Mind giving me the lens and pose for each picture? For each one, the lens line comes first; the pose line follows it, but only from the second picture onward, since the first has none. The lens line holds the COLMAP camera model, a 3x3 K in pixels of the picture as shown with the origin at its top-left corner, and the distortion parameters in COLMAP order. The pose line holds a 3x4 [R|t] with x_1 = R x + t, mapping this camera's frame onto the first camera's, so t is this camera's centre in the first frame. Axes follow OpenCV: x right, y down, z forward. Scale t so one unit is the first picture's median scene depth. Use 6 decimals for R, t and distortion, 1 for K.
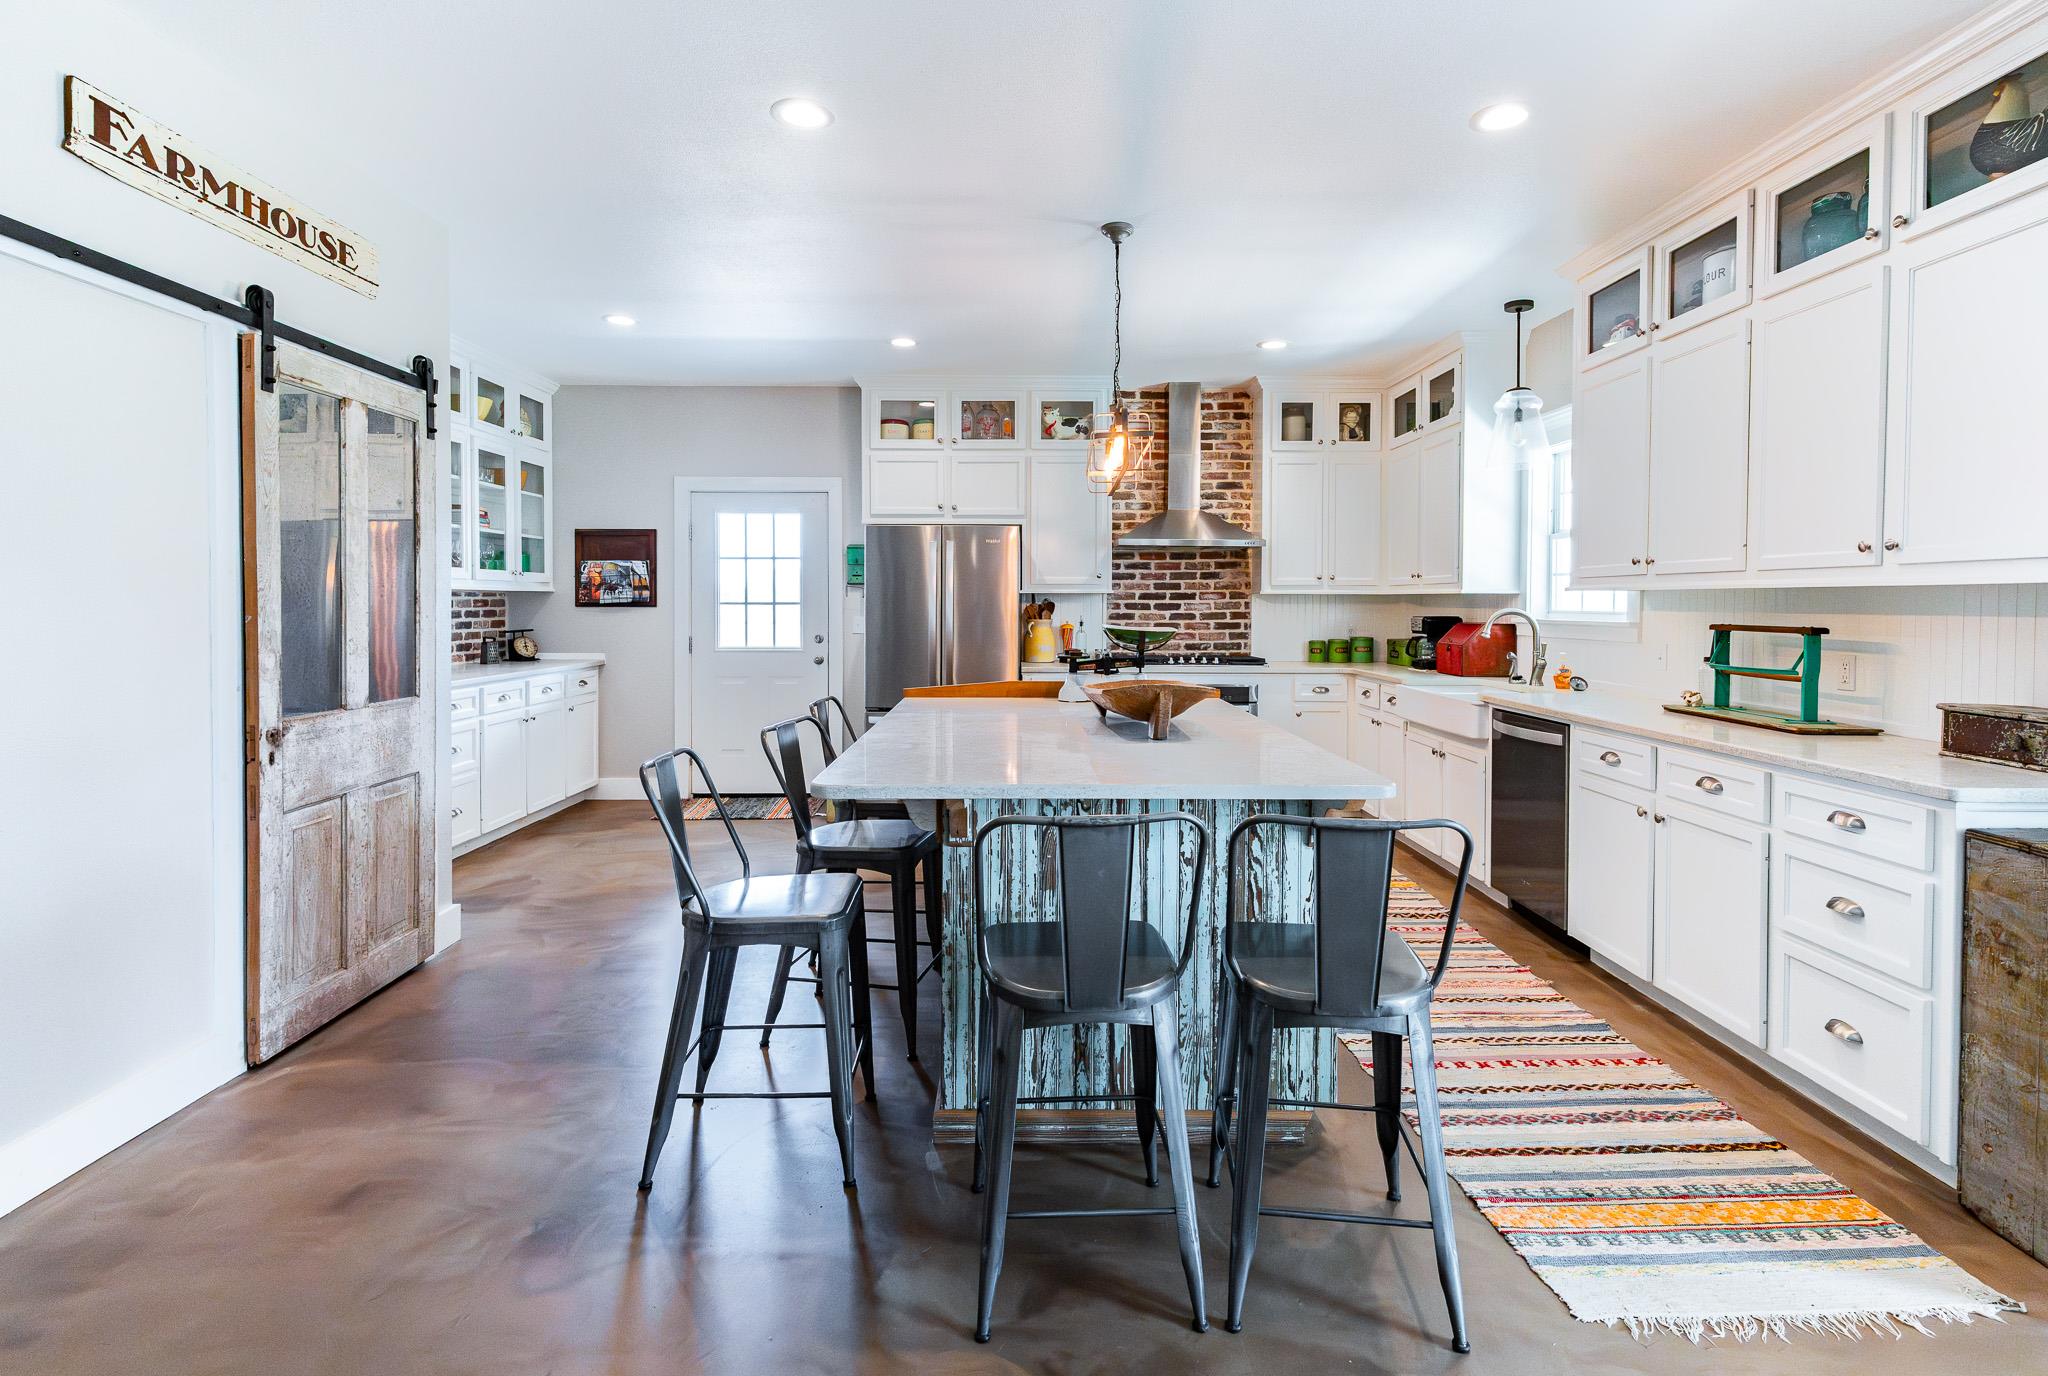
lens RADIAL K [[1005.3, 0, 1016.9], [0, 1005.3, 608.0], [0, 0, 1]] dist [0.016648, -0.004994]
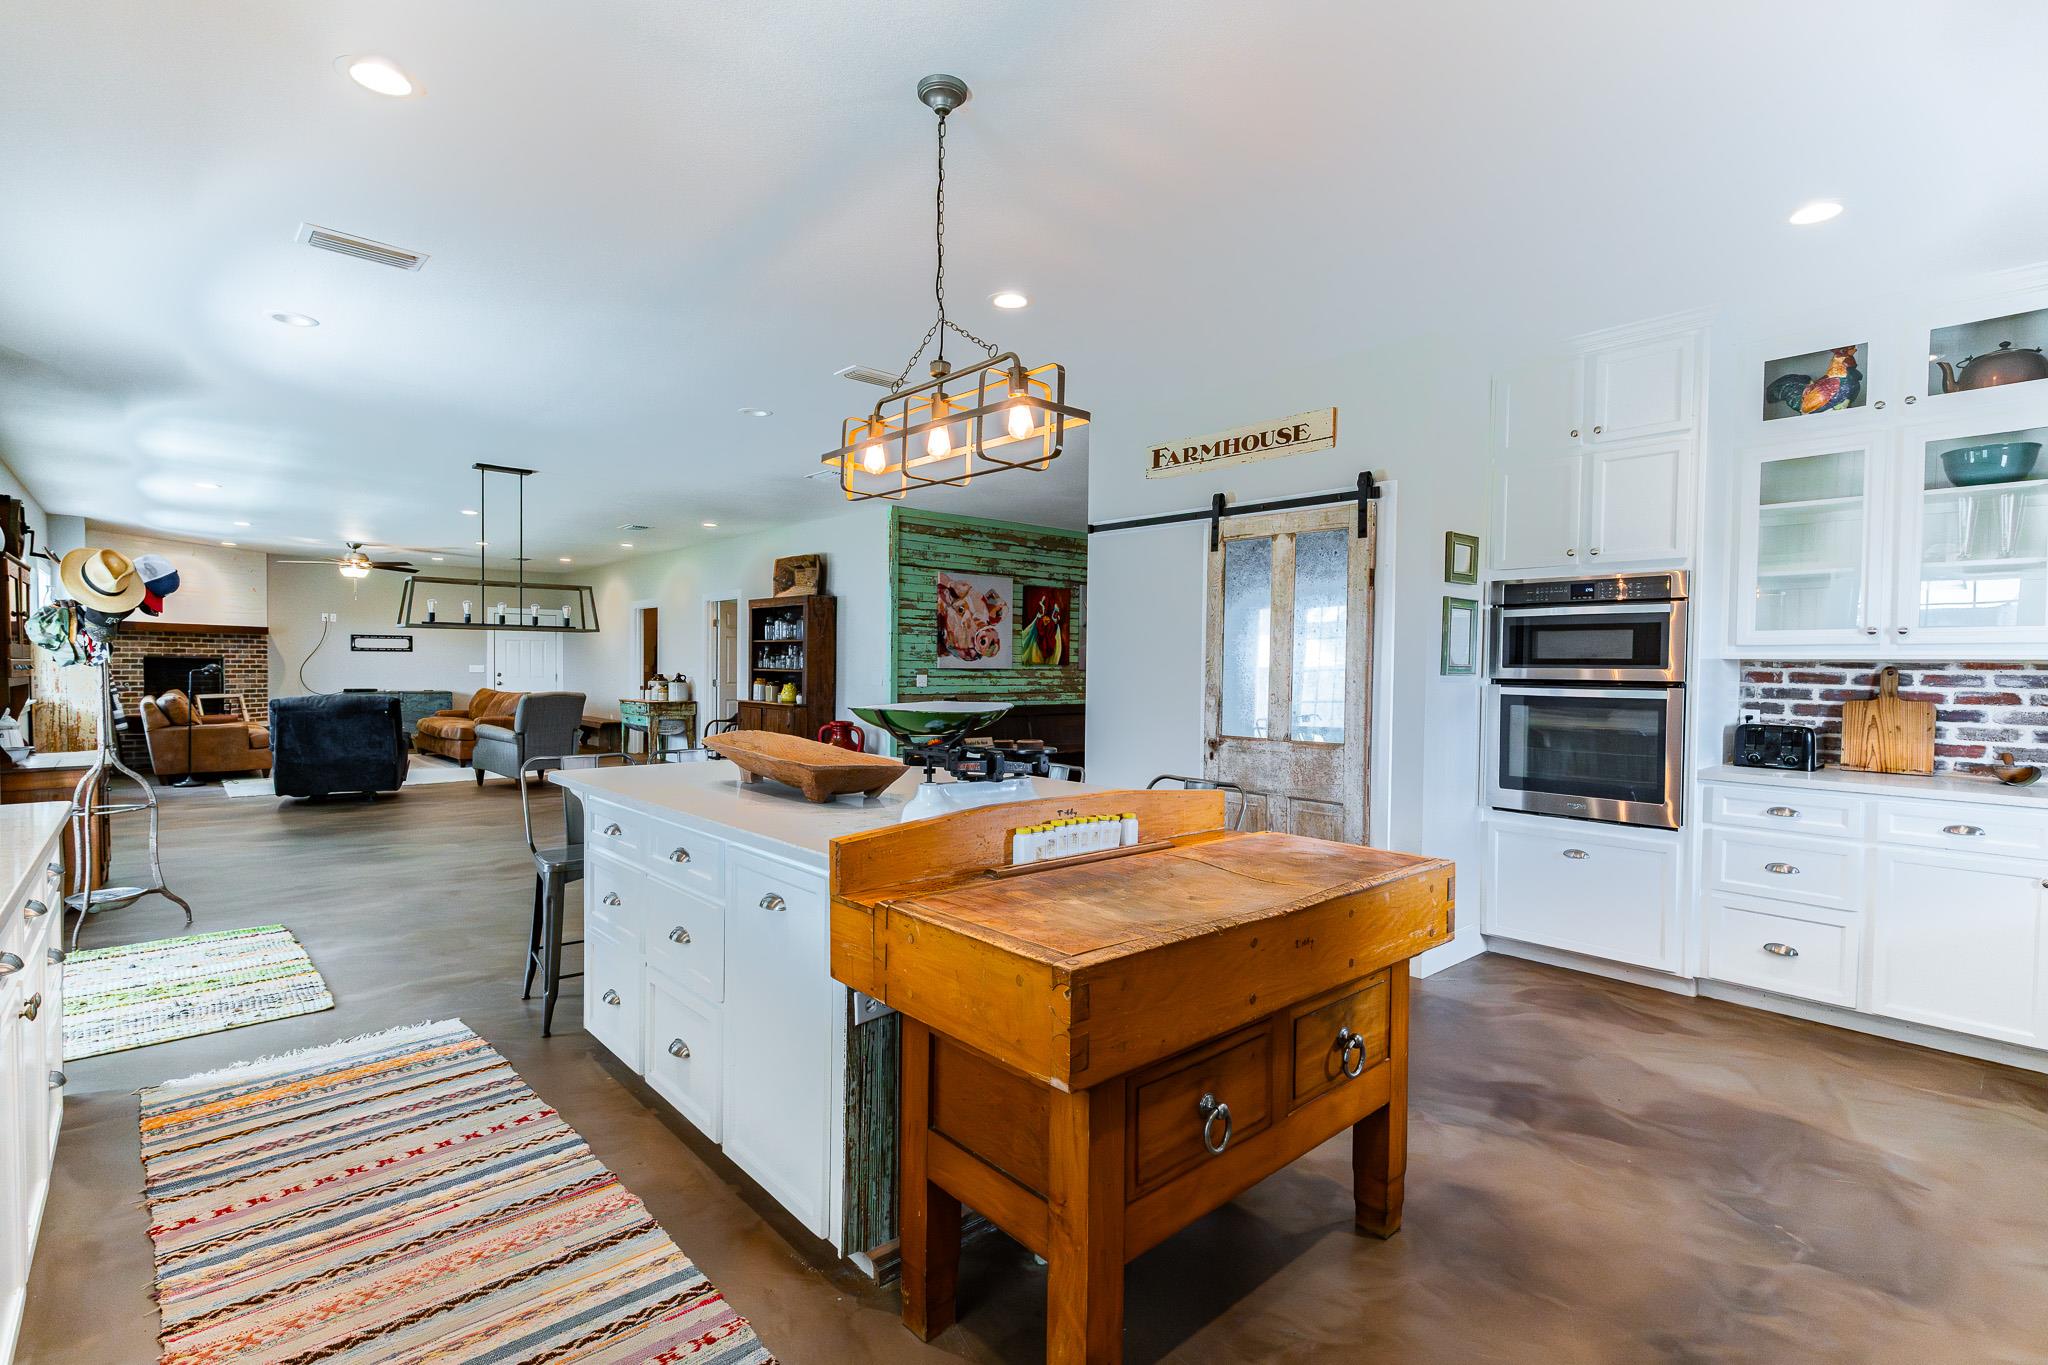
lens RADIAL K [[971.2, 0, 1020.6], [0, 971.2, 677.0], [0, 0, 1]] dist [0.022322, -0.004555]
pose [[-0.751314, -0.004609, -0.659929, 0.287607], [-0.017874, 0.999751, 0.013366, -0.003562], [0.659703, 0.021838, -0.751209, 0.911763]]
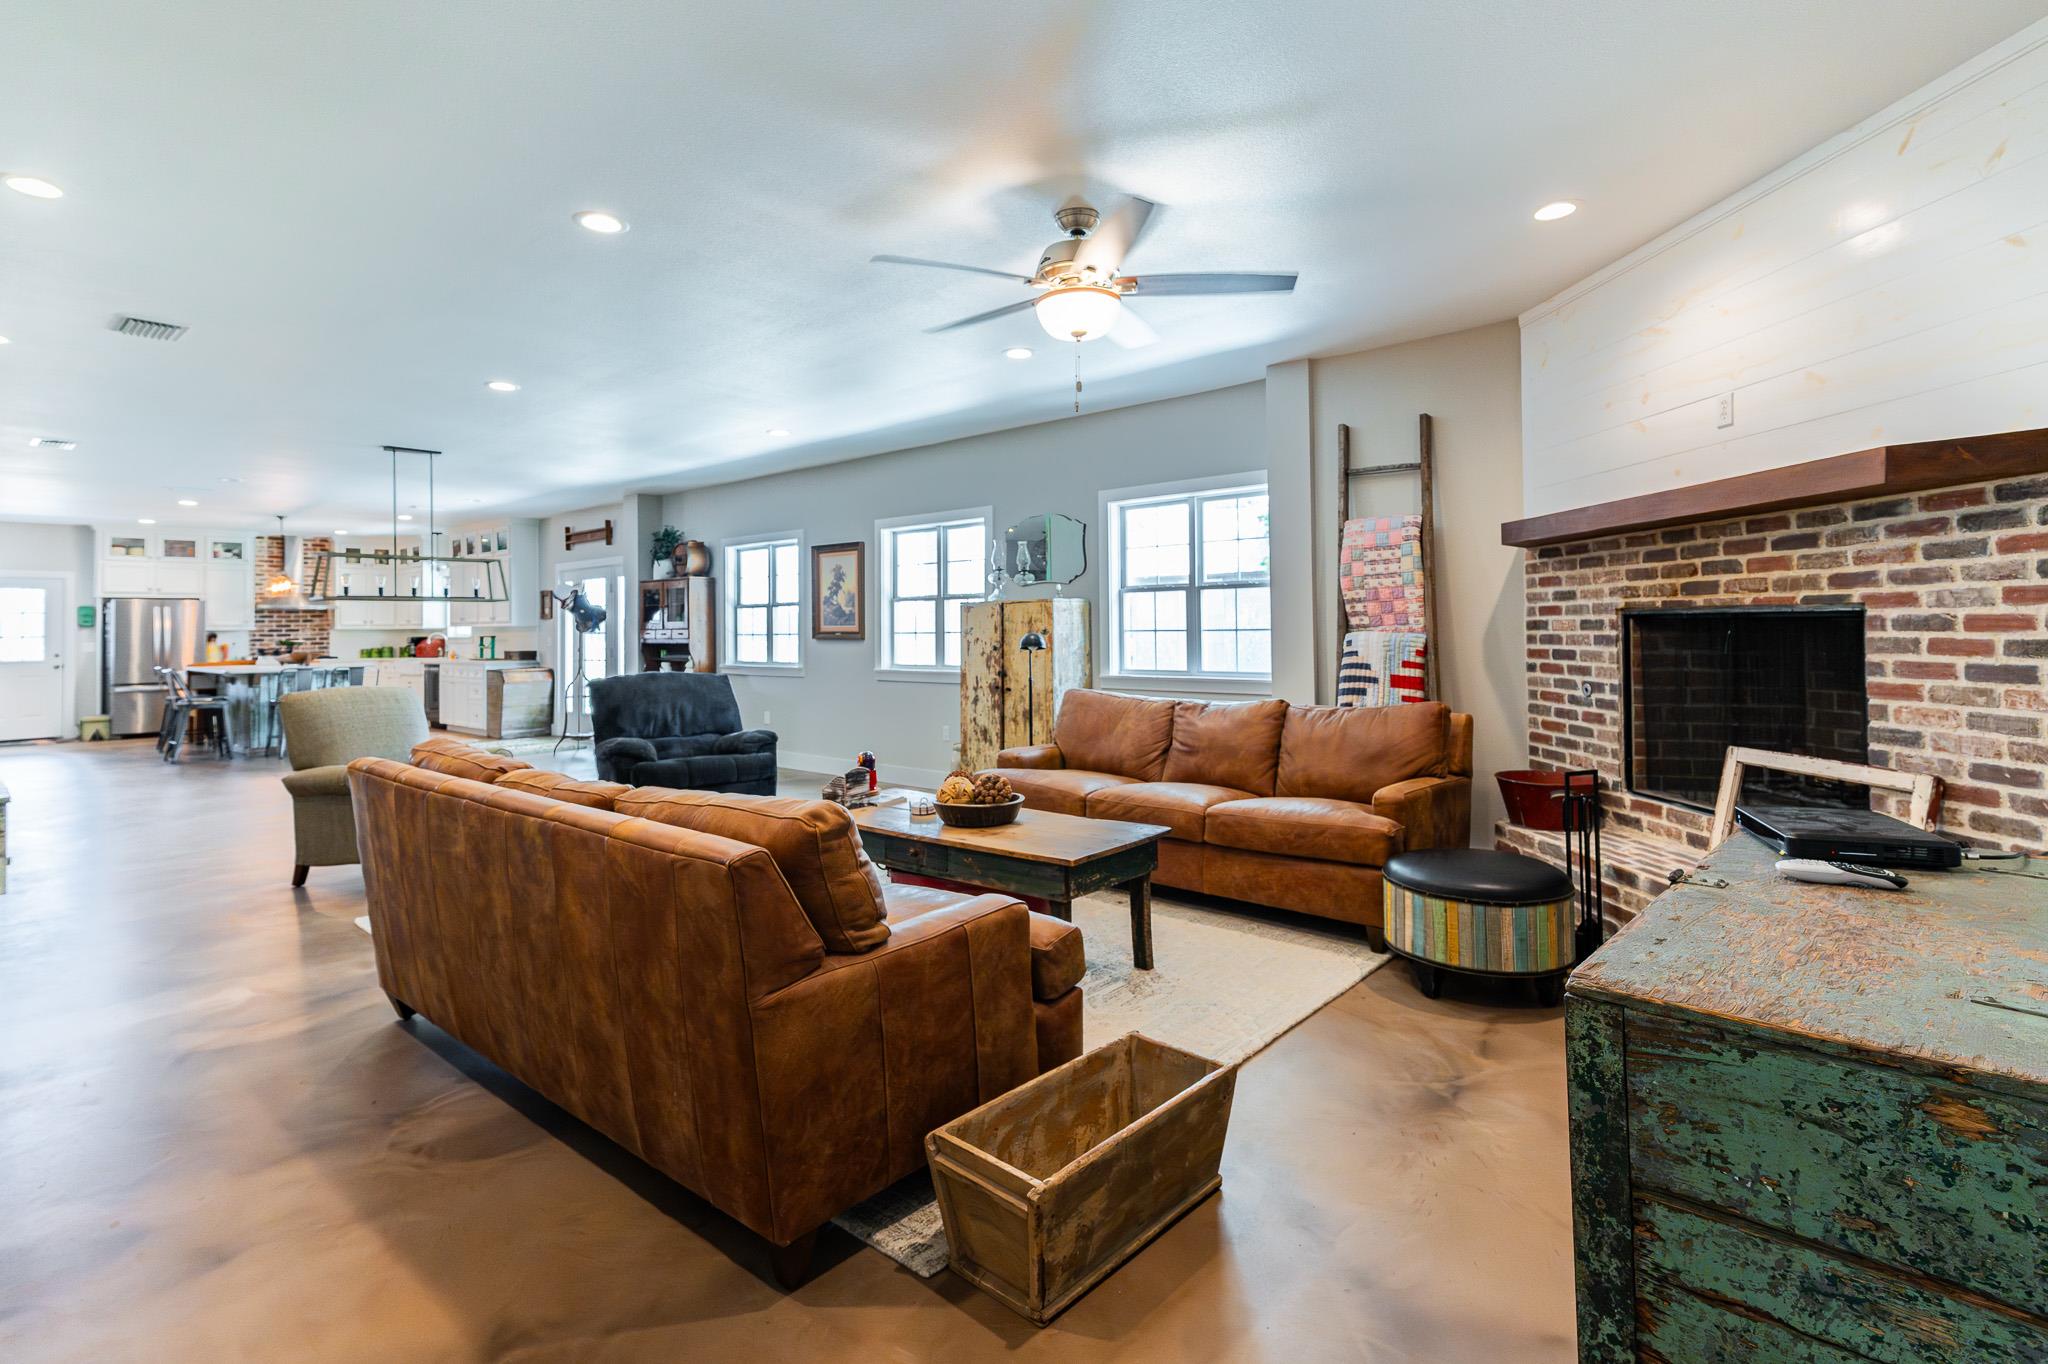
lens RADIAL K [[971.2, 0, 1021.4], [0, 971.2, 614.2], [0, 0, 1]] dist [0.022322, -0.004555]
pose [[0.658111, -0.001122, 0.752920, -0.425753], [0.018888, 0.999709, -0.015020, 0.016187], [-0.752684, 0.024106, 0.657941, -1.705031]]
